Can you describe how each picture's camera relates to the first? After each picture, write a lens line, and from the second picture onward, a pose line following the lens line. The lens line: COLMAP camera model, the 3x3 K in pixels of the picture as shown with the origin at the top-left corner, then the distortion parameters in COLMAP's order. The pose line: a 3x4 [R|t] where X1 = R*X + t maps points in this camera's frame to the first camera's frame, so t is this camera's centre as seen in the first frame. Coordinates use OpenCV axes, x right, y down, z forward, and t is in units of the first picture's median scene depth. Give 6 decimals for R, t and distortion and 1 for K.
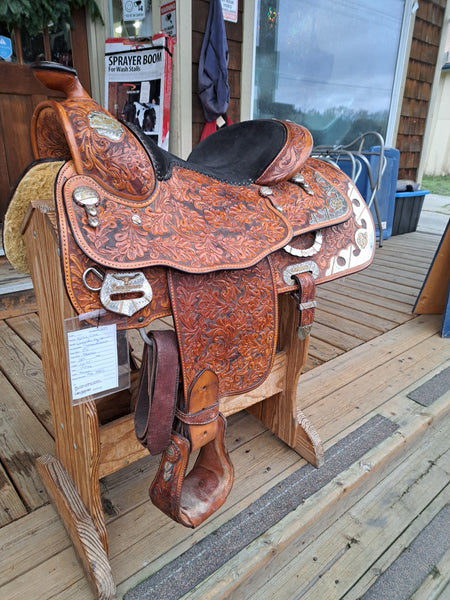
lens RADIAL K [[440.3, 0, 221.3], [0, 440.3, 299.0], [0, 0, 1]] dist [0.042892, -0.035516]
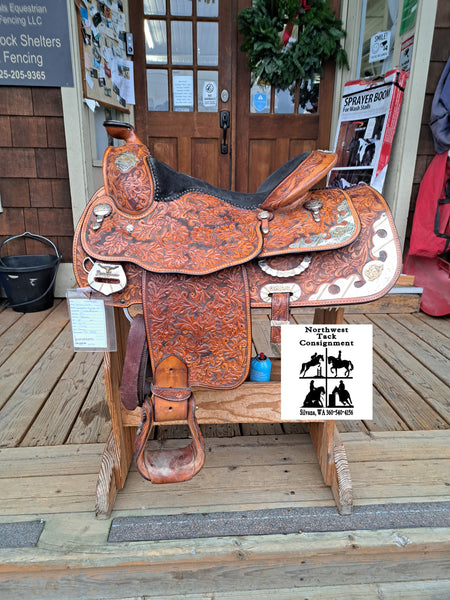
lens RADIAL K [[442.0, 0, 222.9], [0, 442.0, 305.2], [0, 0, 1]] dist [0.030898, -0.009761]
pose [[0.794202, 0.160696, -0.586021, 0.643982], [-0.197146, 0.980373, 0.001653, -0.003594], [0.574785, 0.114218, 0.810294, 0.059857]]
